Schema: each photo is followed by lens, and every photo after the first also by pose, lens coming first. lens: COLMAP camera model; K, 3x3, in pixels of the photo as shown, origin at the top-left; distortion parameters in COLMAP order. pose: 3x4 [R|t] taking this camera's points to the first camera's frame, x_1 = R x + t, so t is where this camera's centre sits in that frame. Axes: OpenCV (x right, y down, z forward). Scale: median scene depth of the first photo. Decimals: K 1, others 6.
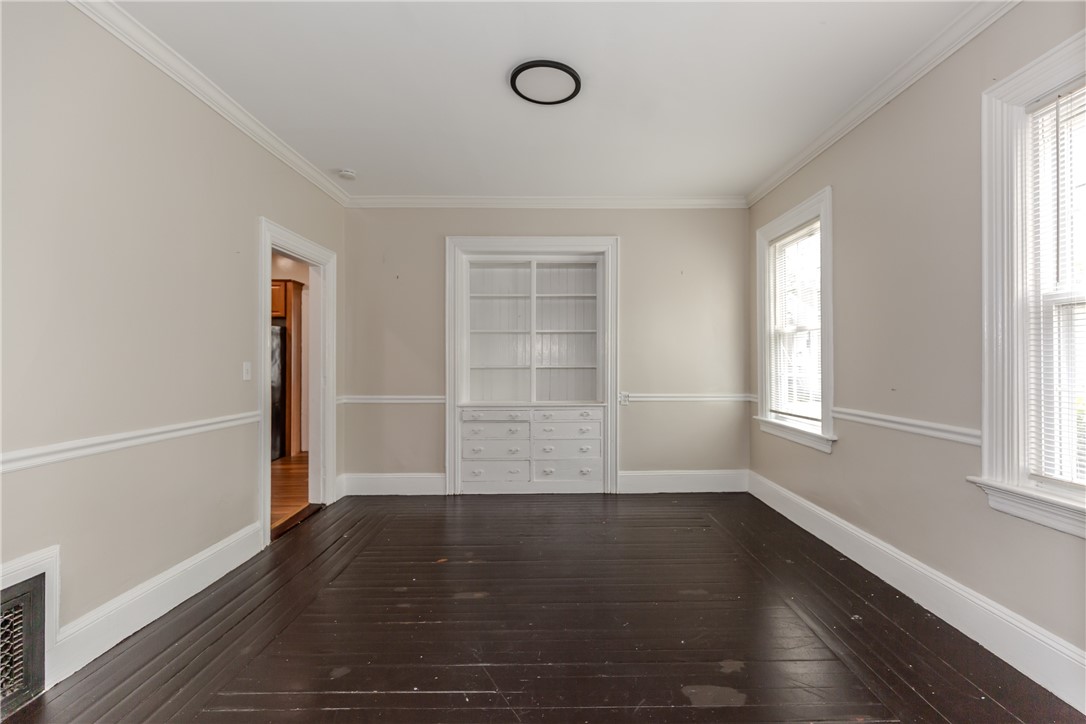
lens RADIAL K [[484.2, 0, 547.0], [0, 484.2, 358.9], [0, 0, 1]] dist [-0.001325, -0.000425]
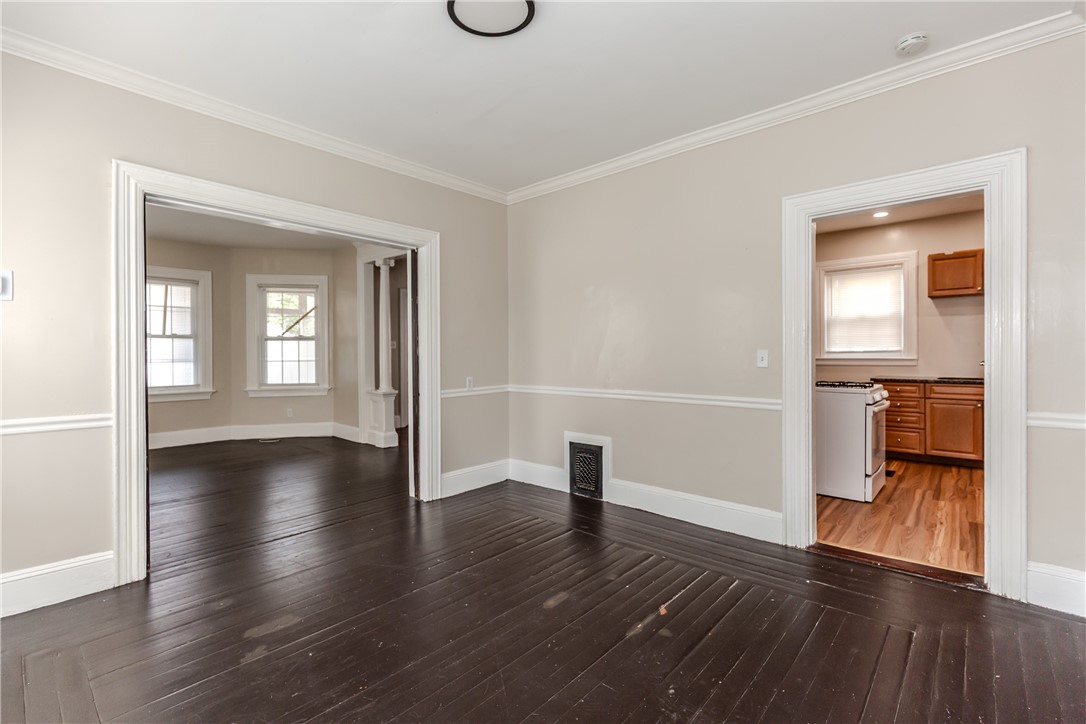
lens RADIAL K [[484.2, 0, 547.0], [0, 484.2, 358.9], [0, 0, 1]] dist [-0.001325, -0.000425]
pose [[-0.670222, 0.012140, -0.742061, 0.539824], [0.012871, 0.999906, 0.004734, 0.019108], [0.742049, -0.006378, -0.670315, 1.614763]]
